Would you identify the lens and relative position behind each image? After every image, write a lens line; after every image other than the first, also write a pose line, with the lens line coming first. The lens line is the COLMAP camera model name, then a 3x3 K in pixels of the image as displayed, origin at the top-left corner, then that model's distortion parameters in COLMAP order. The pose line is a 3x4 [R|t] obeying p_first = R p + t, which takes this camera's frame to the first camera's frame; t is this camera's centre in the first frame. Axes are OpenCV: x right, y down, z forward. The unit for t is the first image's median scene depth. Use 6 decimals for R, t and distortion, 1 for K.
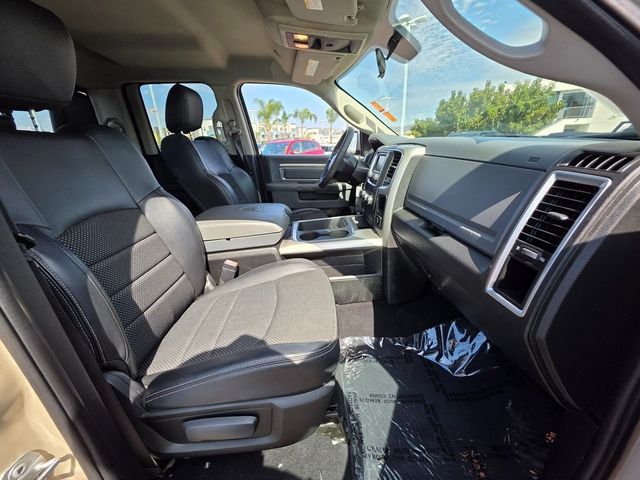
lens RADIAL K [[255.2, 0, 322.5], [0, 255.2, 235.5], [0, 0, 1]] dist [0.002000, 0.000189]
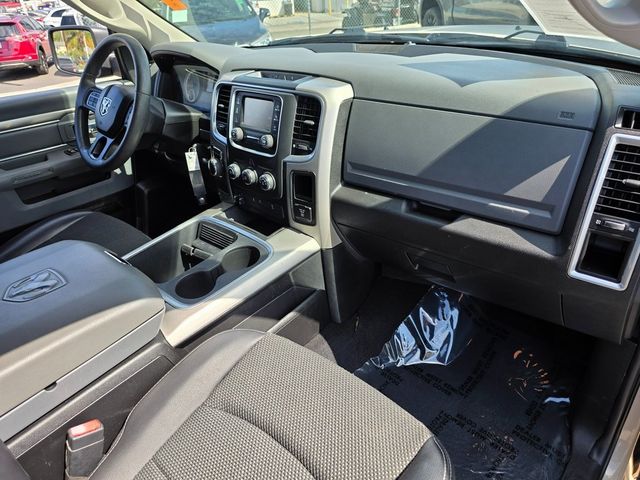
lens RADIAL K [[428.5, 0, 321.1], [0, 428.5, 231.3], [0, 0, 1]] dist [-0.000350, -0.001128]
pose [[0.715194, -0.373384, 0.590831, -0.388521], [0.293276, 0.927643, 0.231230, -0.255984], [-0.634418, 0.007902, 0.772950, 0.204291]]
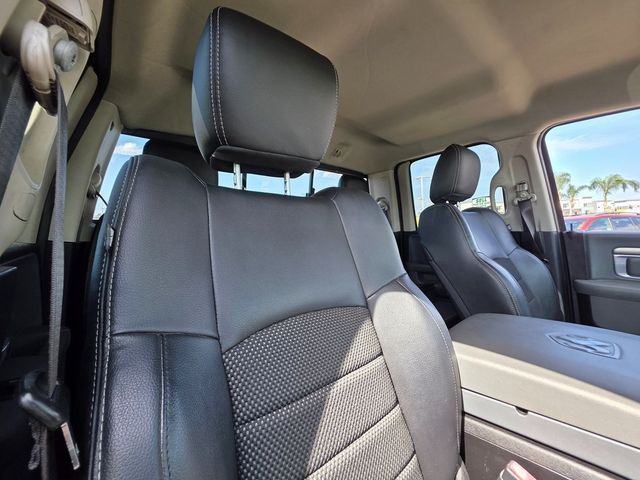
lens RADIAL K [[255.2, 0, 322.5], [0, 255.2, 235.5], [0, 0, 1]] dist [0.002000, 0.000189]
pose [[0.617083, 0.010969, -0.786822, -0.251659], [-0.246489, 0.952276, -0.180039, -0.109523], [0.747296, 0.305042, 0.590337, 0.420231]]
